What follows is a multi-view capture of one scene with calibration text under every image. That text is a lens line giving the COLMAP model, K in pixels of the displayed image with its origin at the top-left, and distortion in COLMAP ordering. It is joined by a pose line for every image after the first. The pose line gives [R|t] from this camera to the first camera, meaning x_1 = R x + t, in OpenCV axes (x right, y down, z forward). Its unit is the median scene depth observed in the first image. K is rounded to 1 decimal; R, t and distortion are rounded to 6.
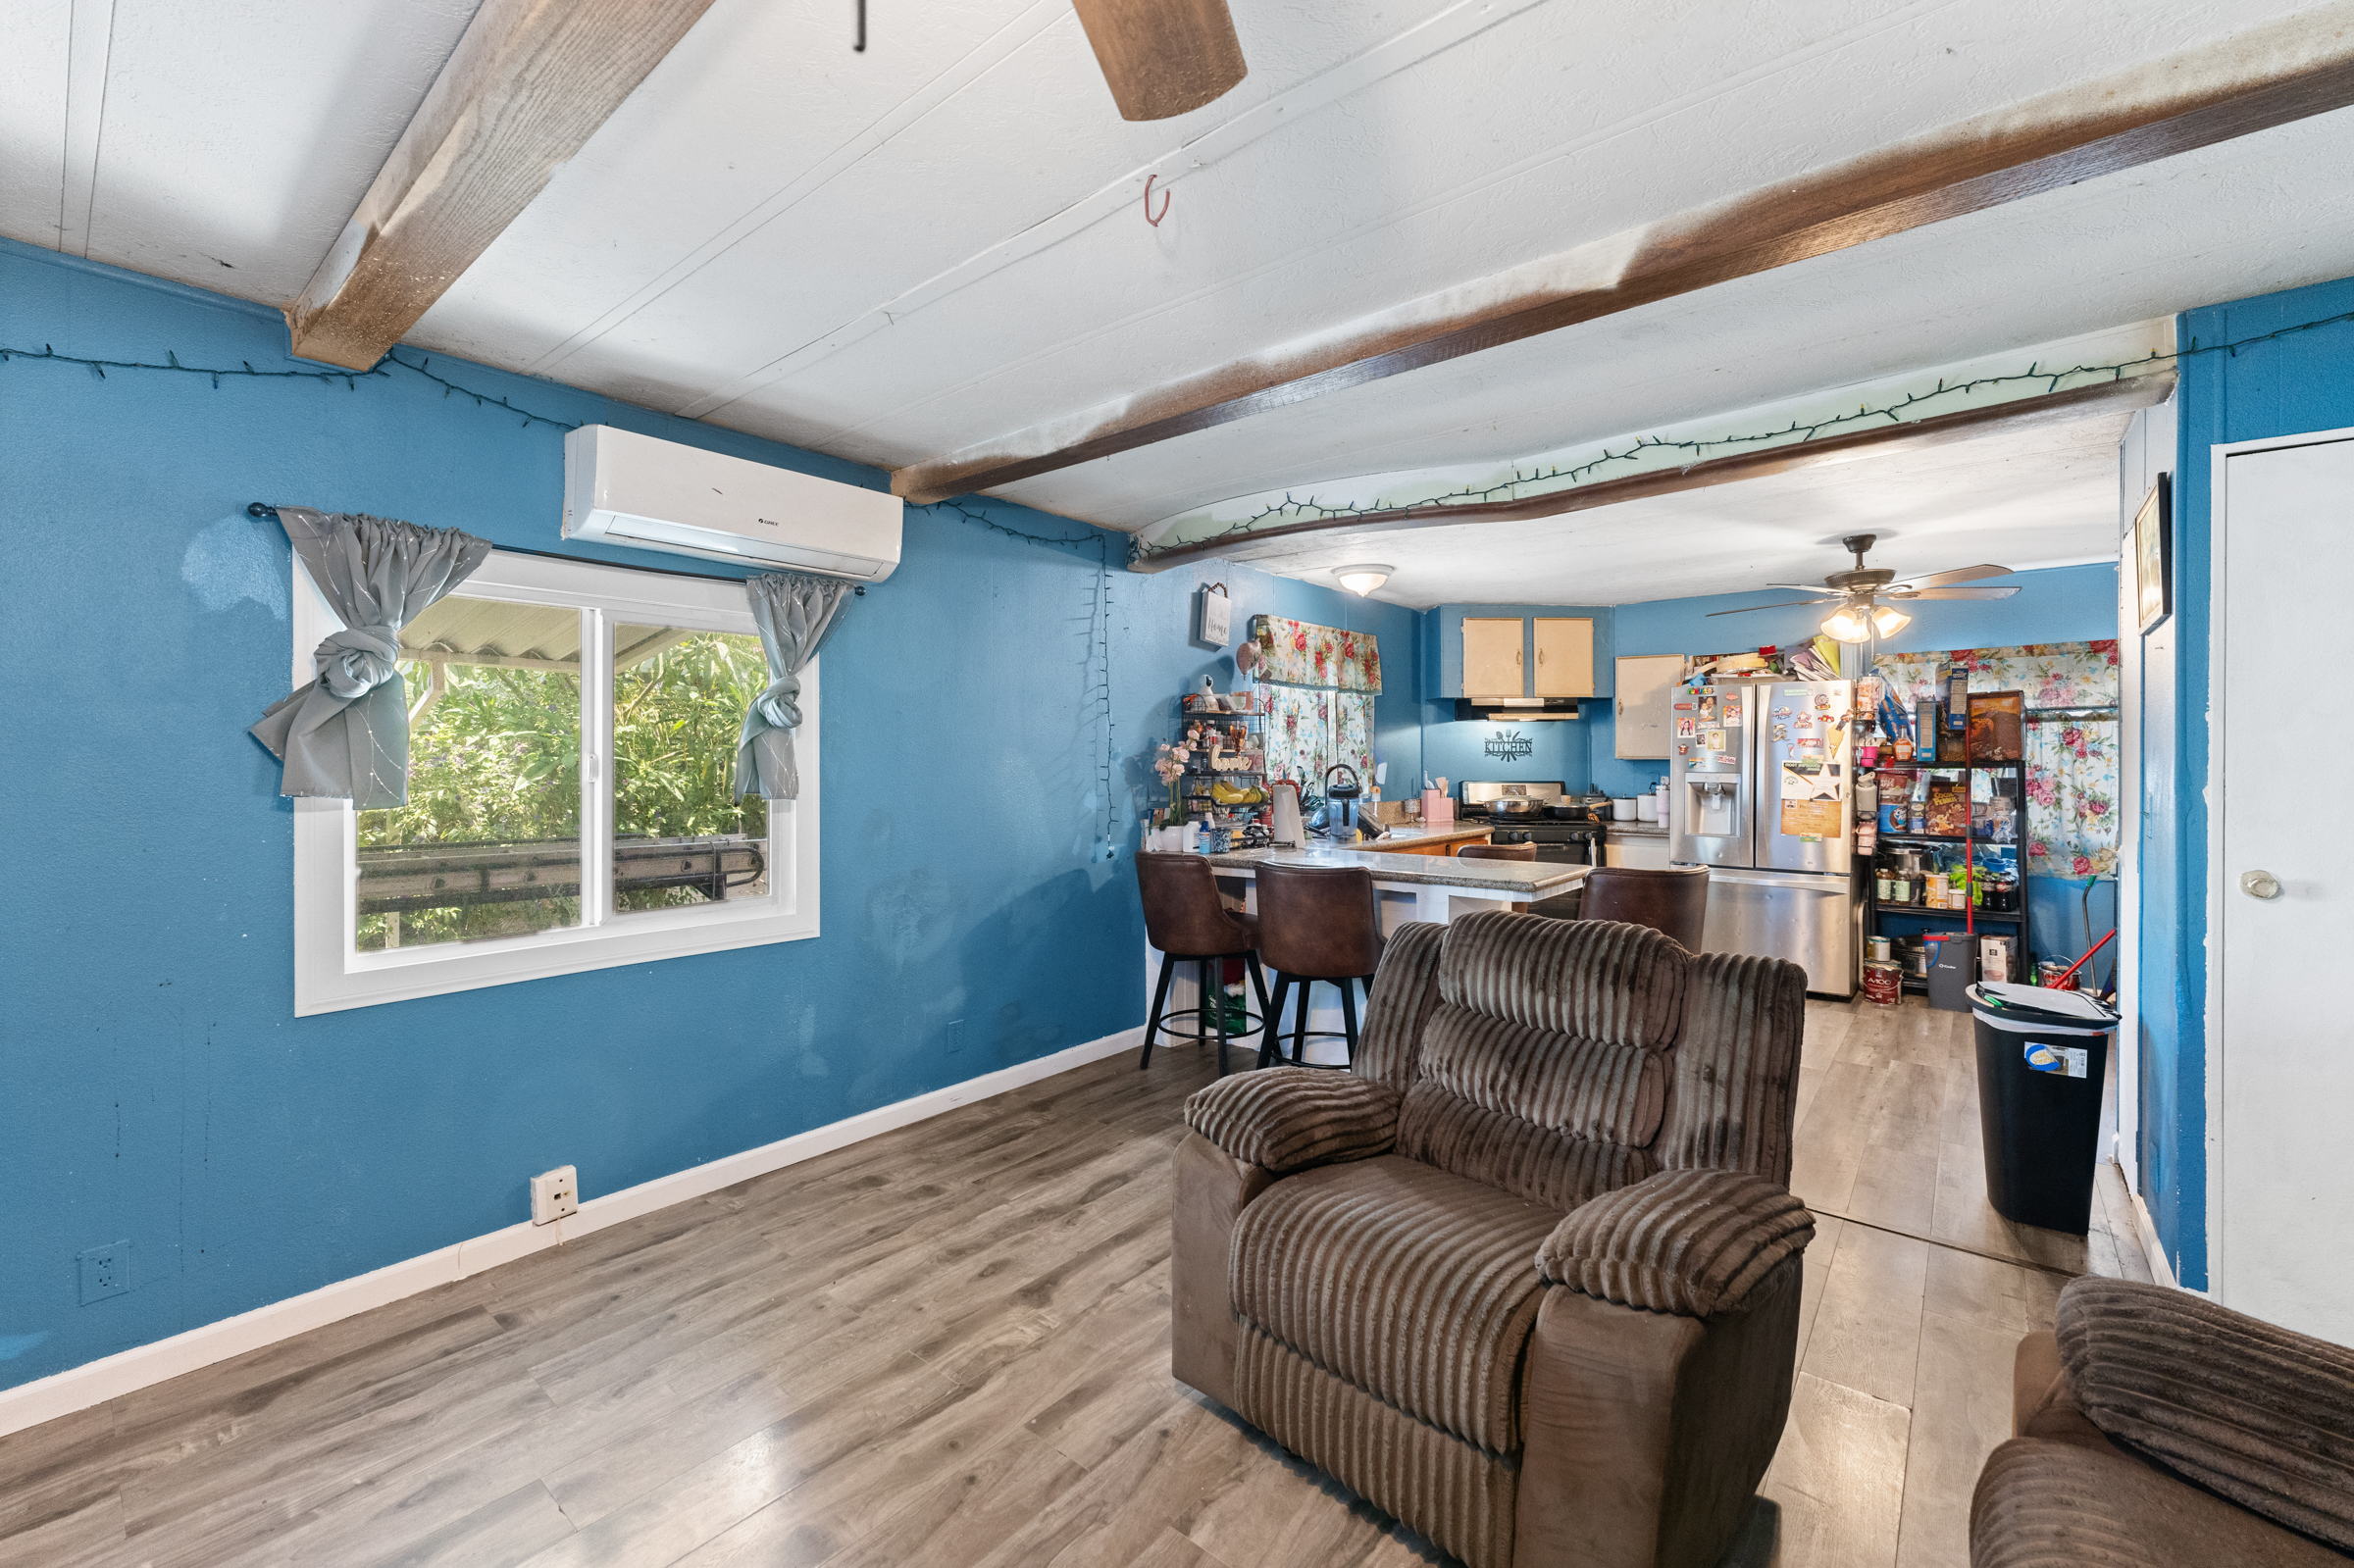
lens RADIAL K [[951.2, 0, 1173.8], [0, 951.2, 757.5], [0, 0, 1]] dist [0.000206, -0.000674]
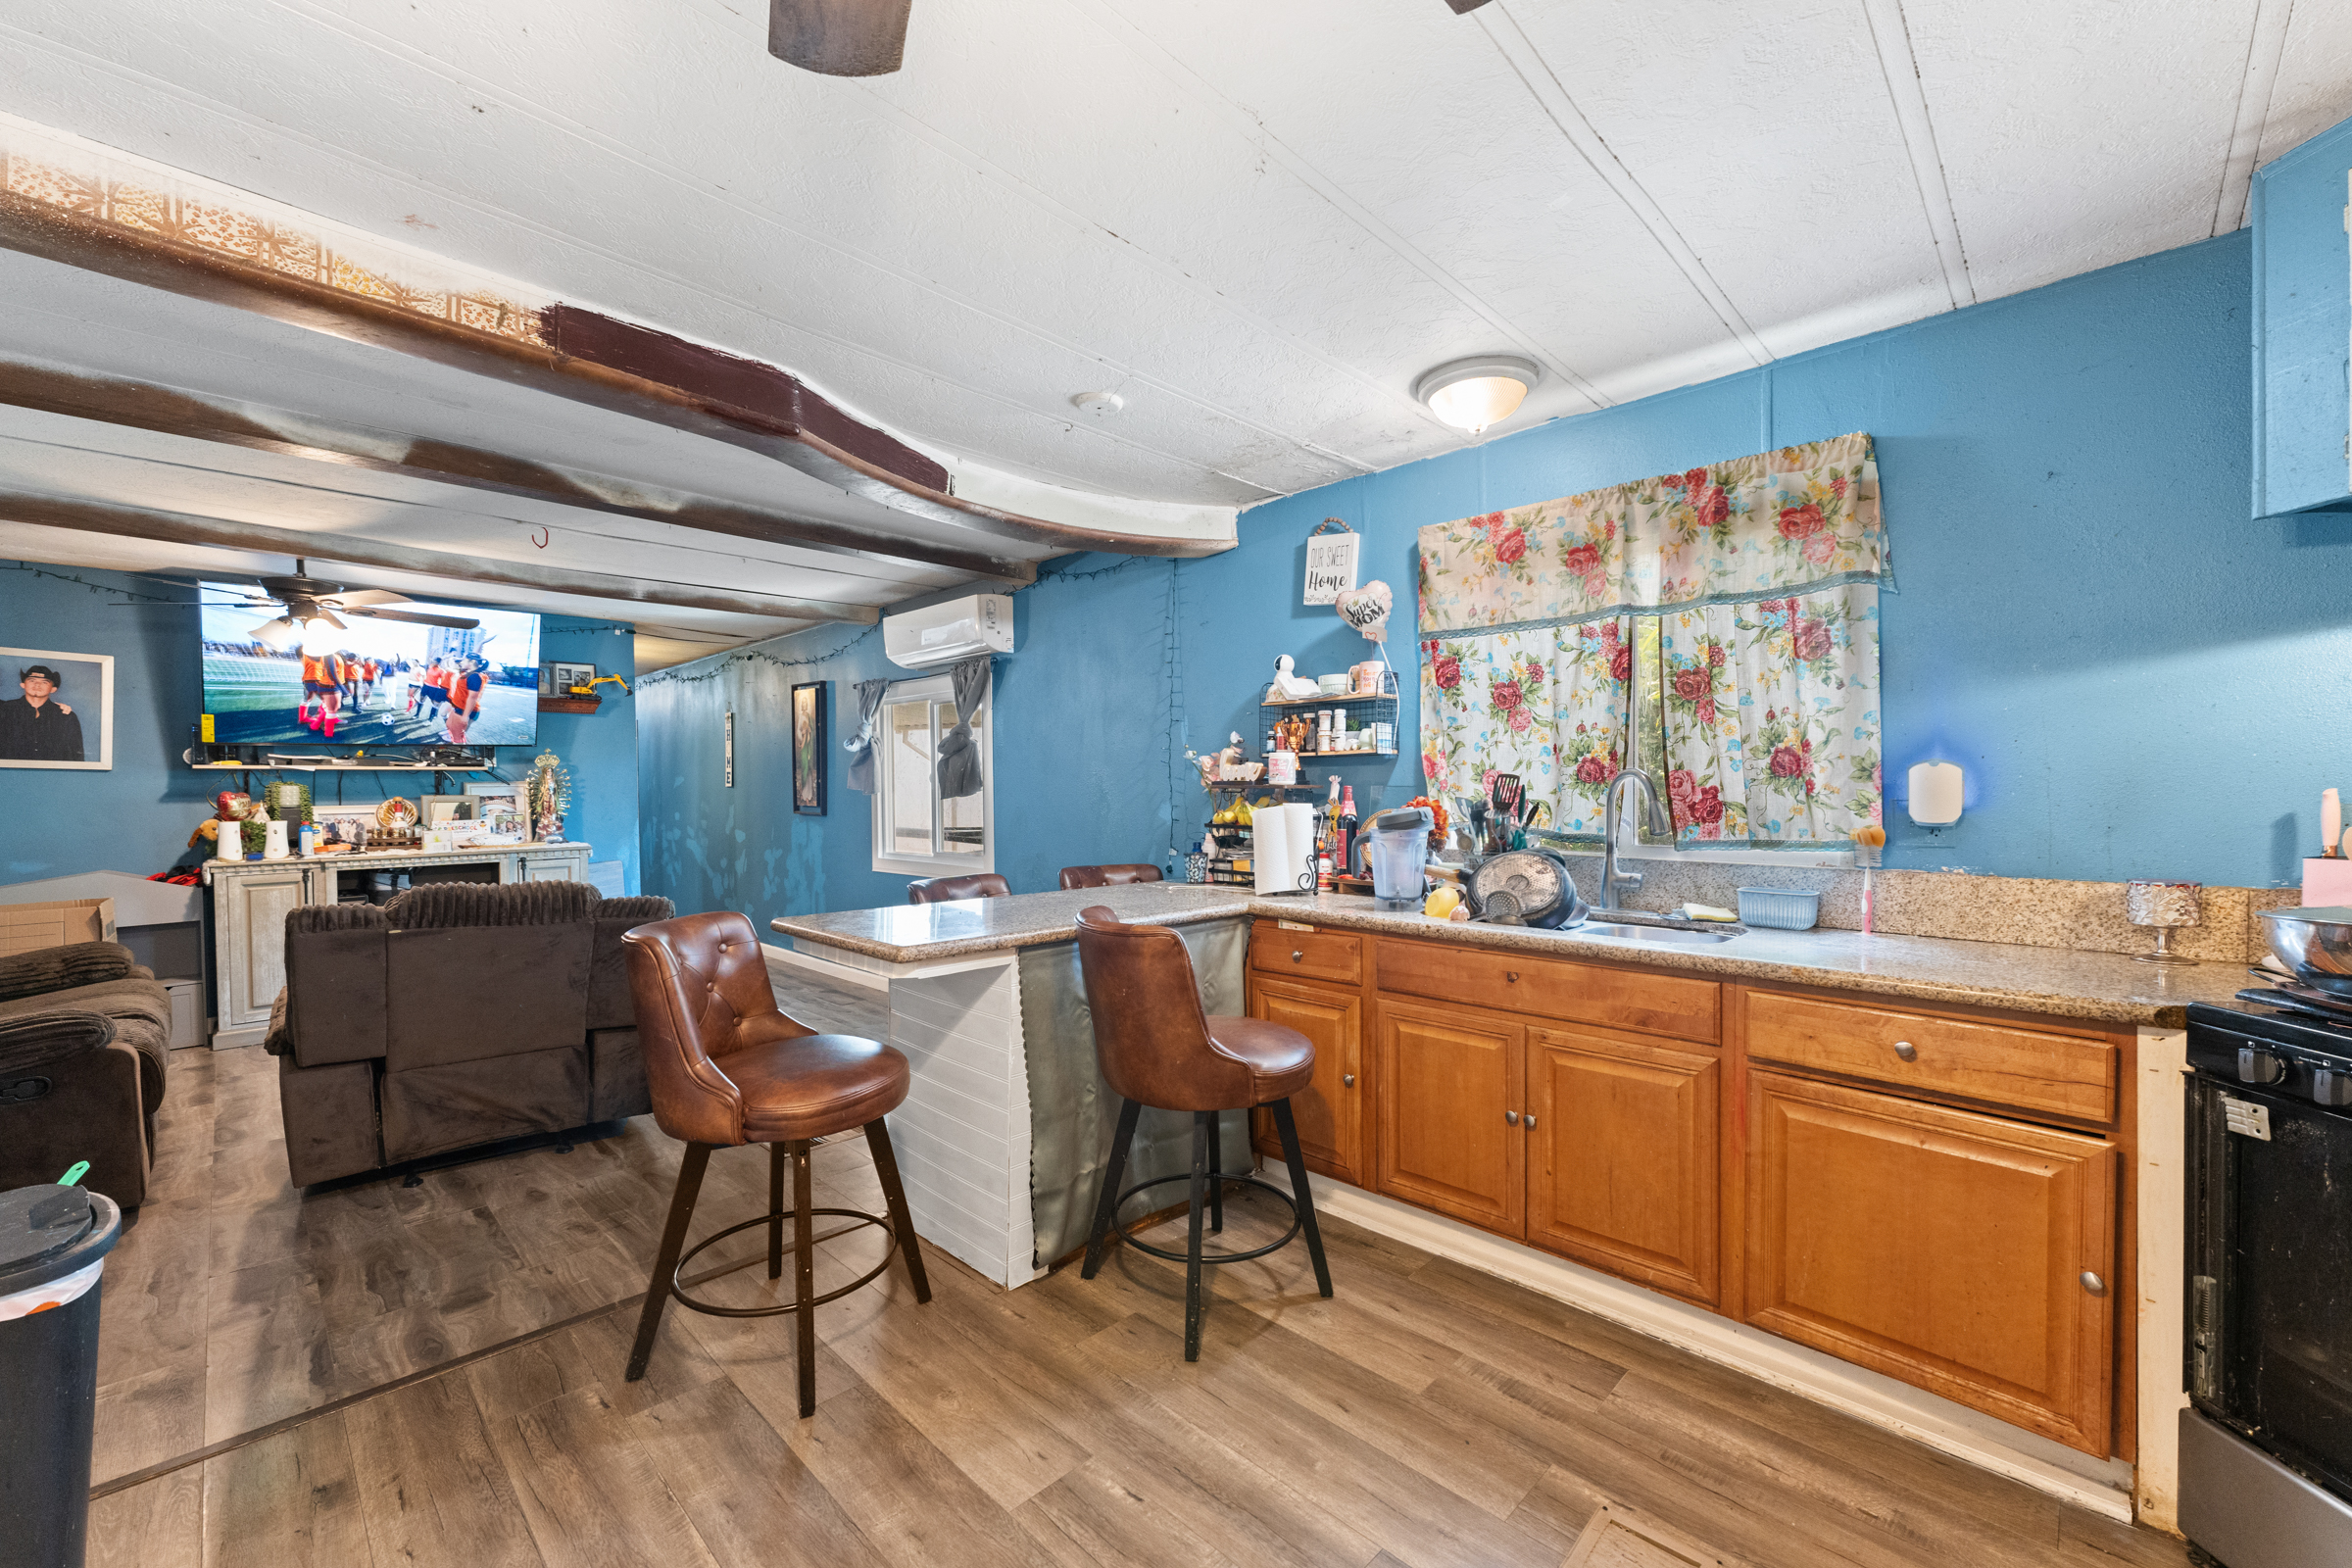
lens RADIAL K [[950.5, 0, 1164.8], [0, 950.5, 793.7], [0, 0, 1]] dist [0.000206, -0.000674]
pose [[-0.087564, 0.007530, -0.996130, 0.723761], [0.003495, 0.999968, 0.007251, 0.016090], [0.996153, -0.002847, -0.087588, 0.890336]]
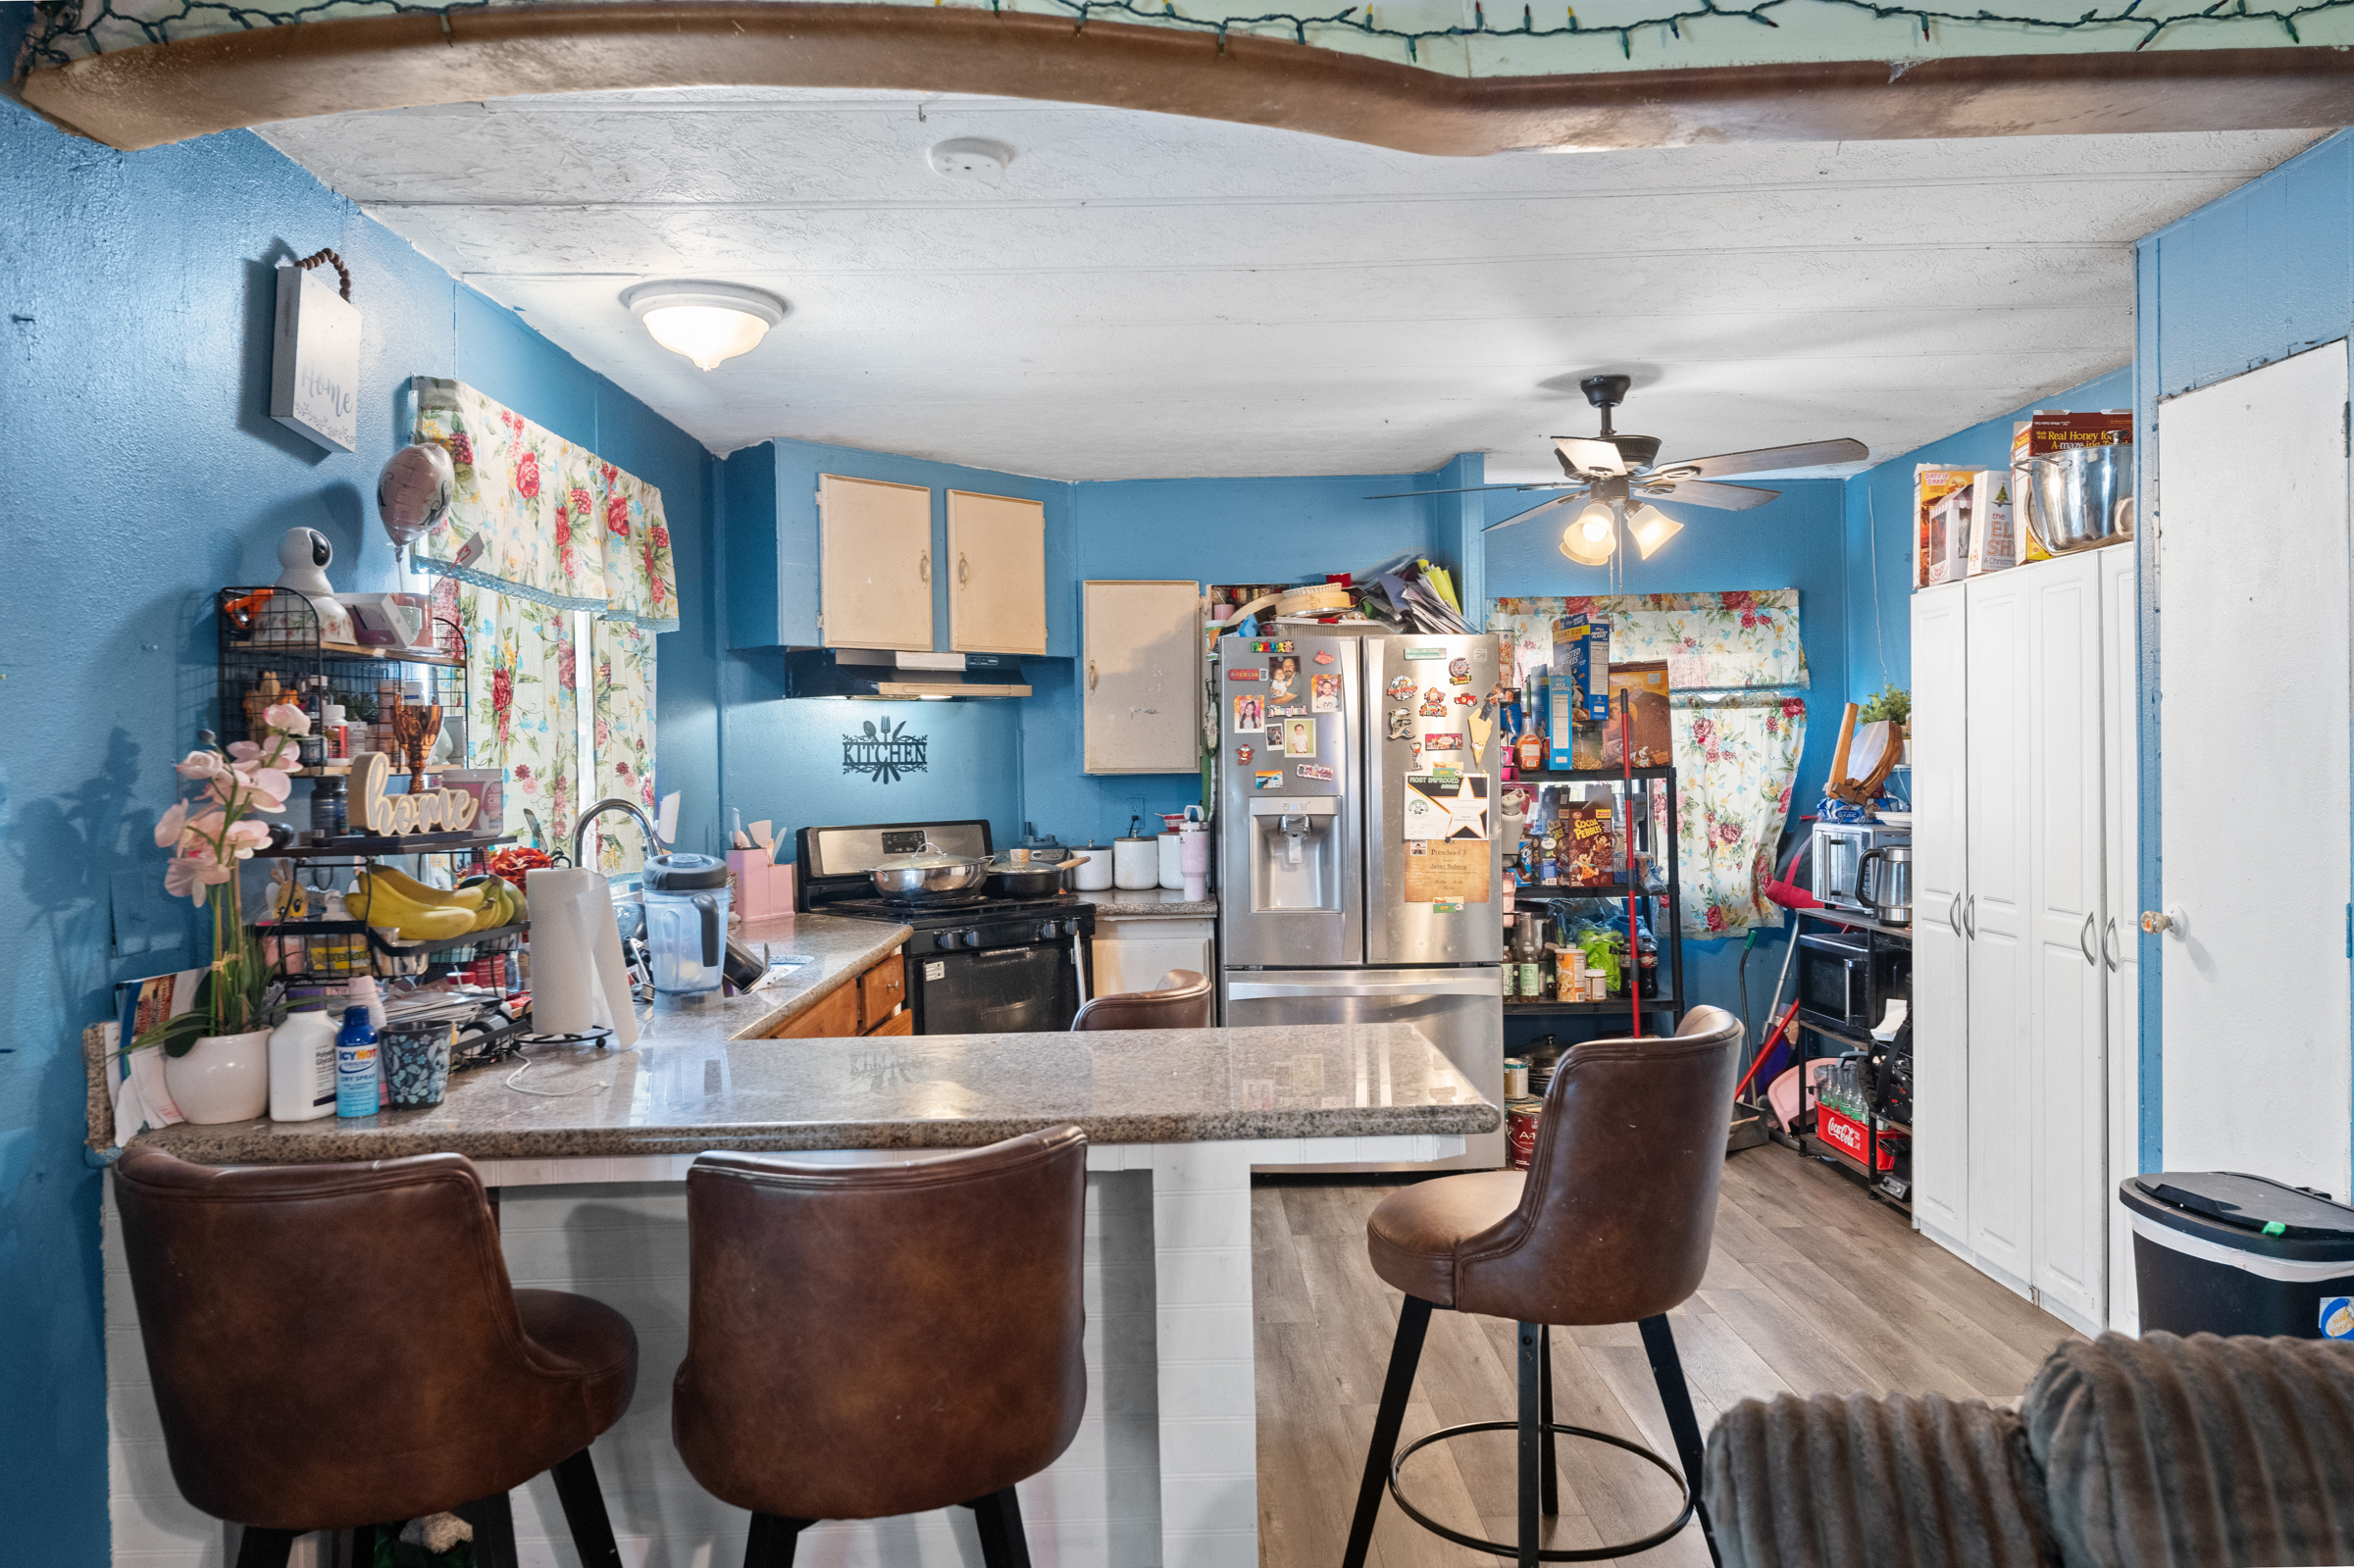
lens RADIAL K [[1578.5, 0, 1173.5], [0, 1578.5, 762.8], [0, 0, 1]] dist [0.005460, -0.007715]
pose [[0.757594, -0.012102, 0.652614, -0.082053], [0.015664, 0.999877, 0.000358, -0.005362], [-0.652538, 0.009951, 0.757691, 0.388708]]
